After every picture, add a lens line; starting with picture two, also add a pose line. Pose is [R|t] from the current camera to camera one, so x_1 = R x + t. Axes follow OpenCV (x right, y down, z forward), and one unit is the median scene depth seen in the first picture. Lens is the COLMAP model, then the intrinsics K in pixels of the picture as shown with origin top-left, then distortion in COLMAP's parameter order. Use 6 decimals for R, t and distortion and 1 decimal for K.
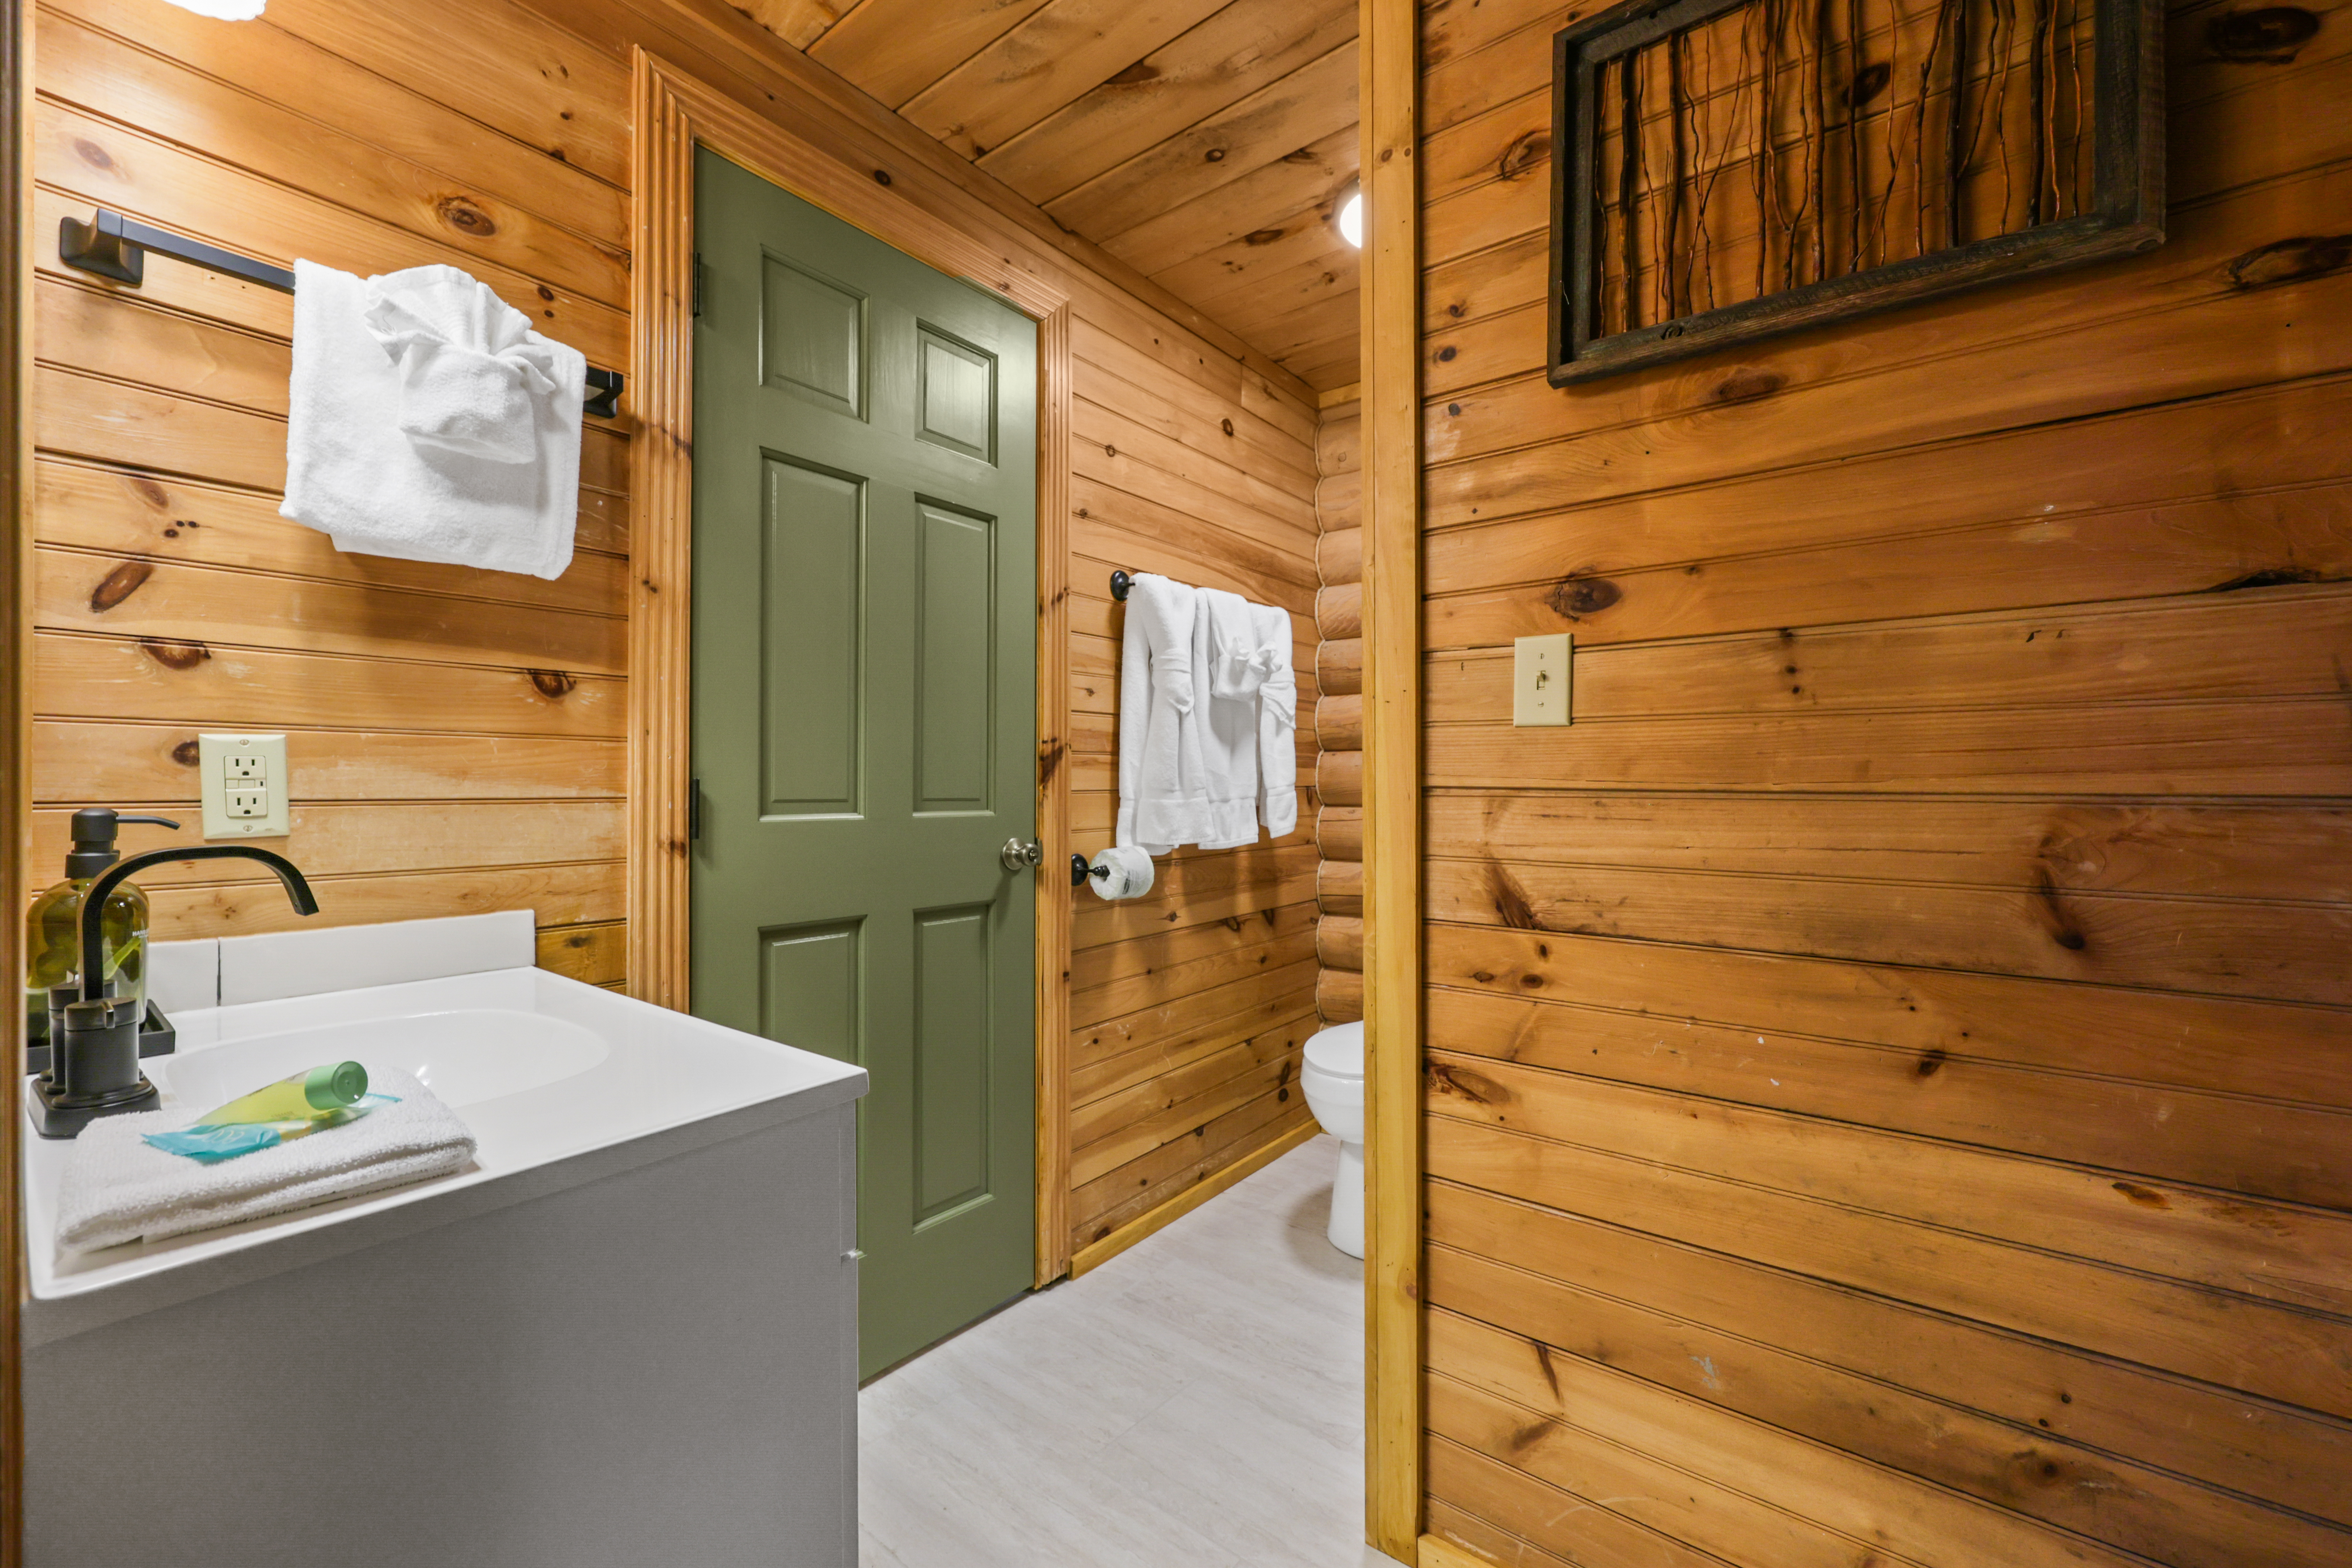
lens RADIAL K [[939.7, 0, 1176.0], [0, 939.7, 784.0], [0, 0, 1]] dist [0.001488, 0.000297]
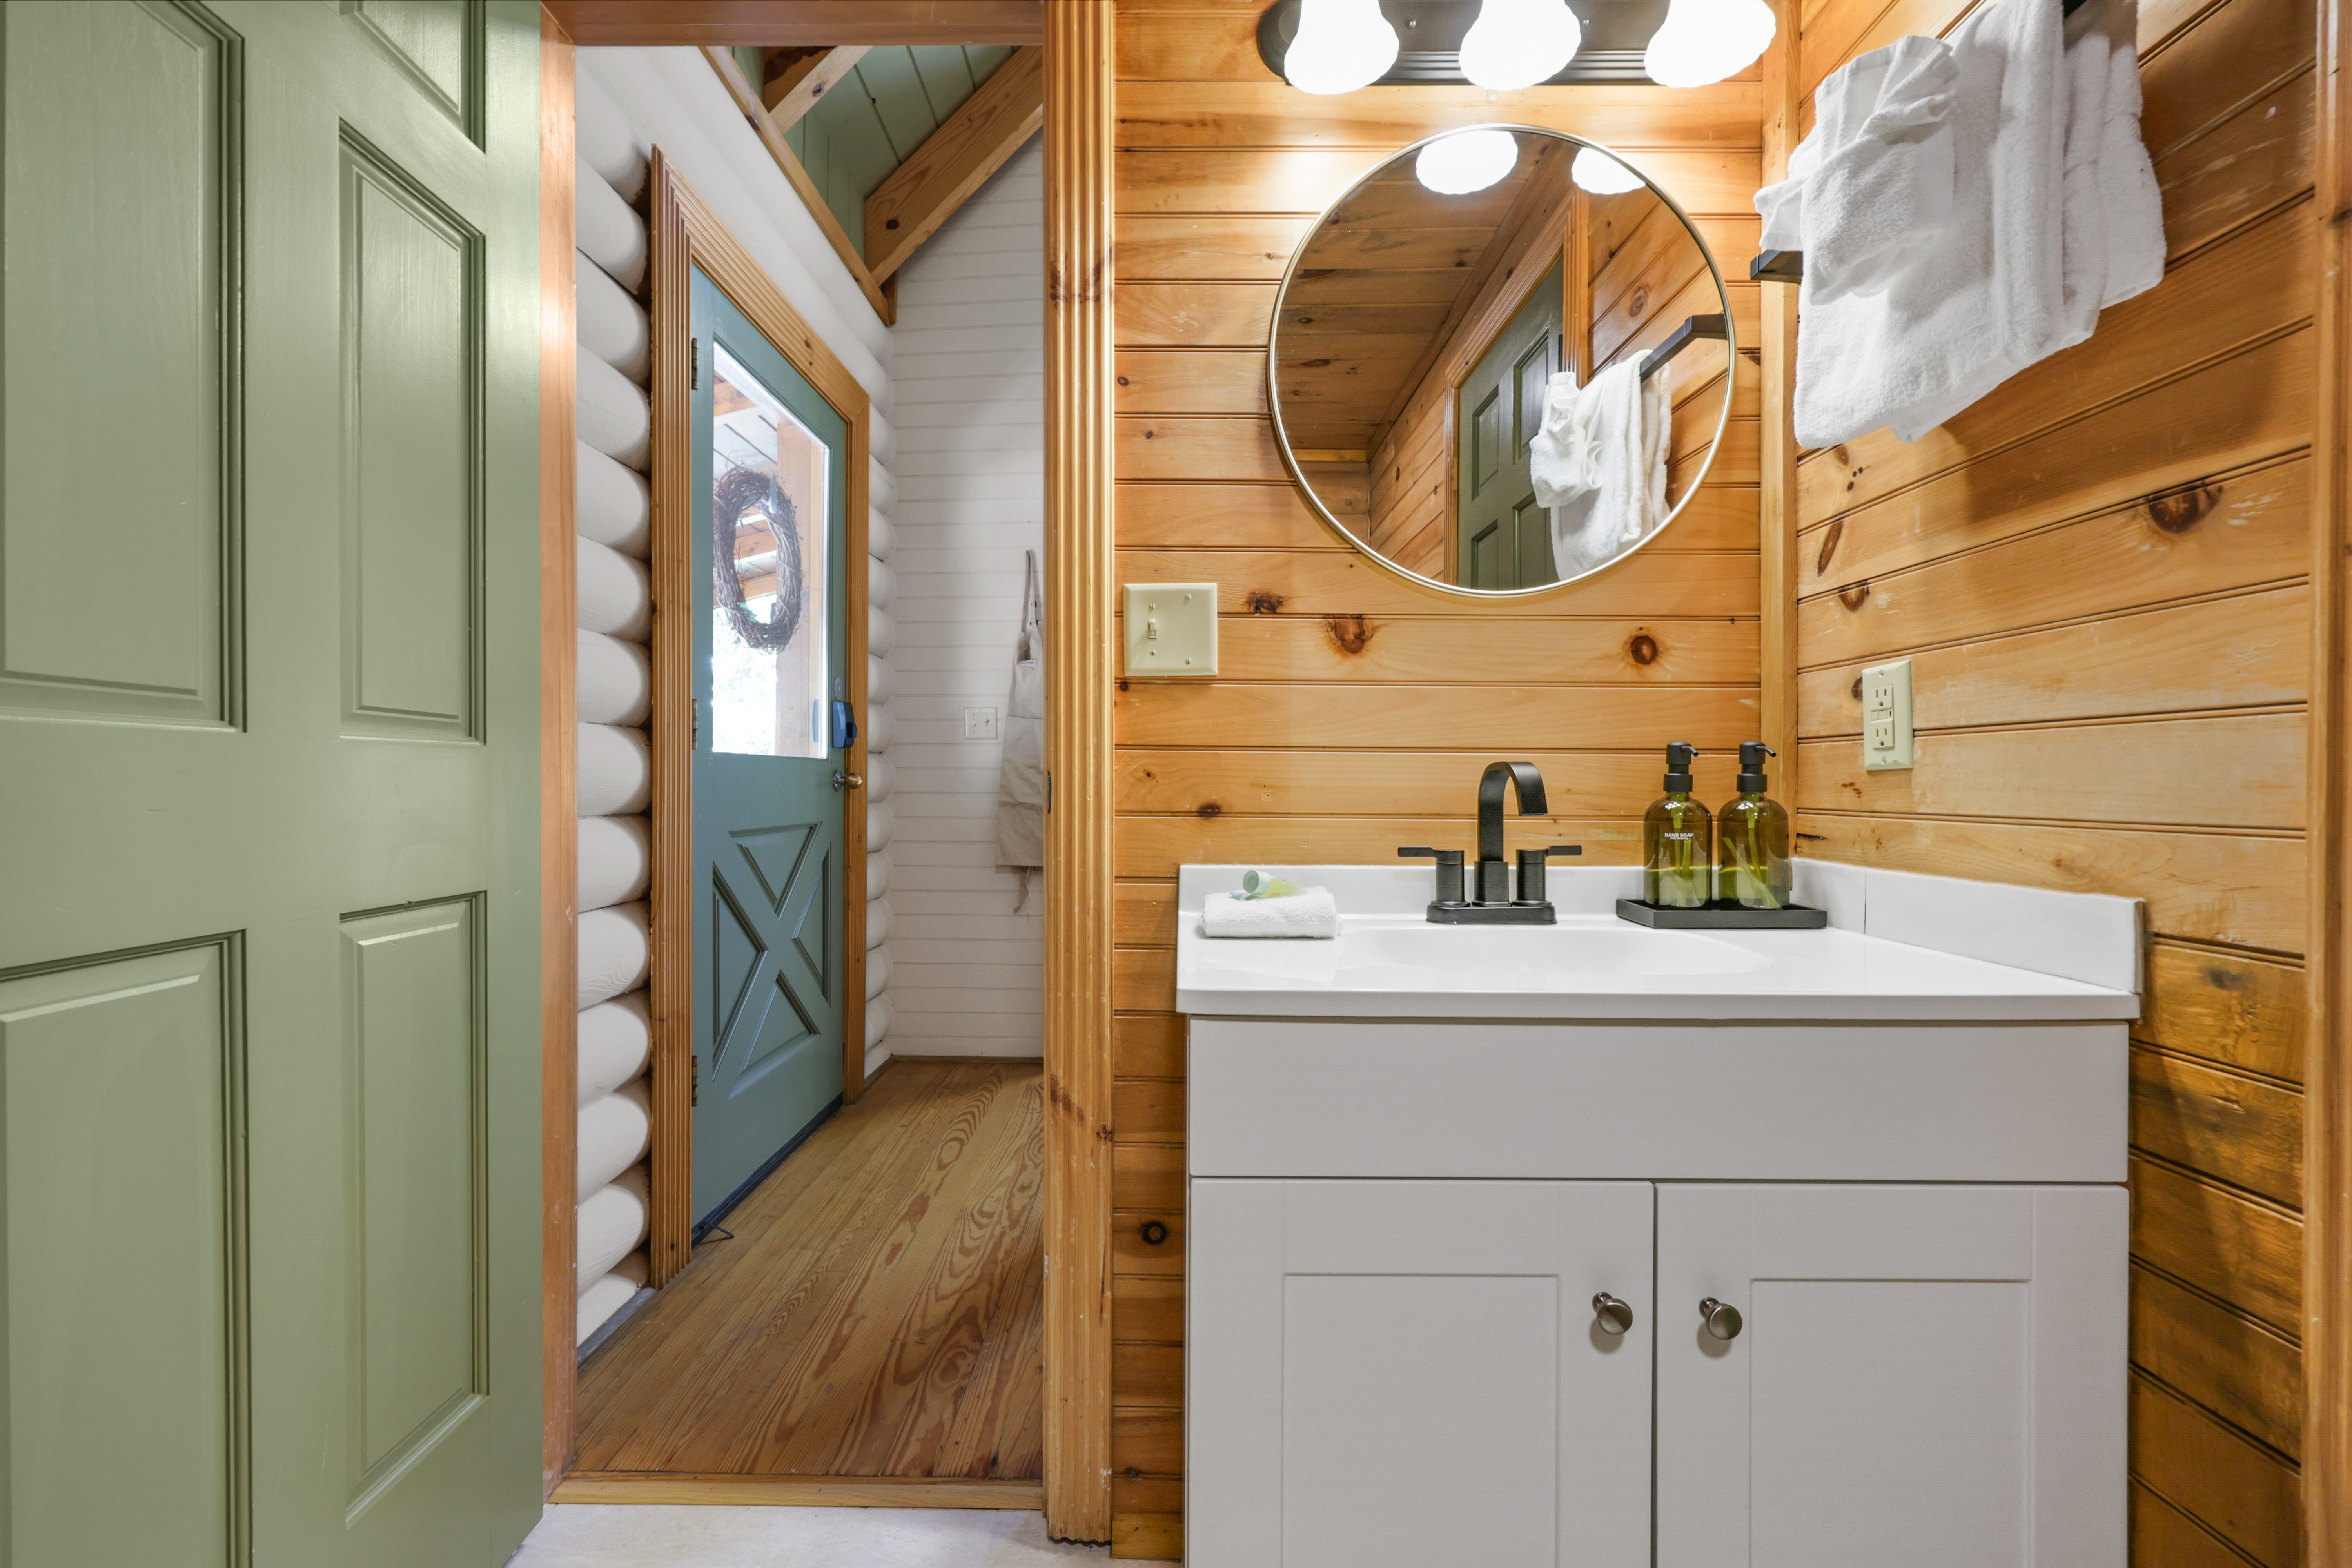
lens RADIAL K [[964.3, 0, 1176.0], [0, 964.3, 784.0], [0, 0, 1]] dist [-0.000406, 0.000001]
pose [[-0.793664, -0.003626, -0.608346, 0.200379], [-0.000873, 0.999988, -0.004821, 0.075179], [0.608356, -0.003295, -0.793658, 1.308902]]
